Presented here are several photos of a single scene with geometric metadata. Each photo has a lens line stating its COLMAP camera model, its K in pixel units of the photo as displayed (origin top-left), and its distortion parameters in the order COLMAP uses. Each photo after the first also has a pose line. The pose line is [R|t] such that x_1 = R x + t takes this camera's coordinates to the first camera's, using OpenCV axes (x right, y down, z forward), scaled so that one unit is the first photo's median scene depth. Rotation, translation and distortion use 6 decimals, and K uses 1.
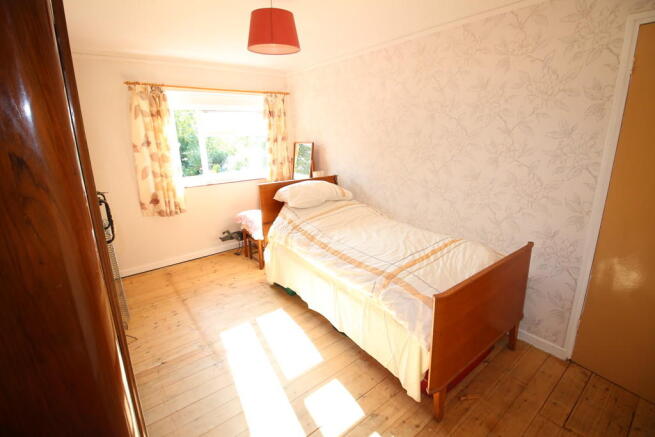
lens RADIAL K [[315.6, 0, 328.0], [0, 315.6, 210.8], [0, 0, 1]] dist [-0.001310, -0.000231]
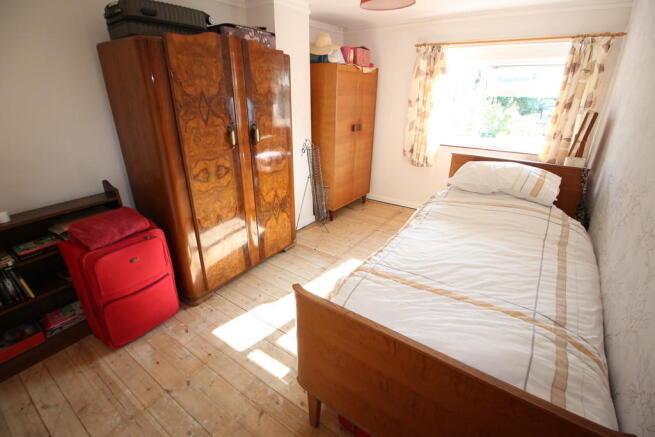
lens RADIAL K [[308.4, 0, 327.5], [0, 308.4, 218.5], [0, 0, 1]] dist [0.000190, -0.015945]
pose [[0.270203, 0.387113, -0.881552, 0.505042], [-0.246968, 0.912842, 0.325156, -0.101410], [0.930590, 0.129857, 0.342257, 0.358549]]
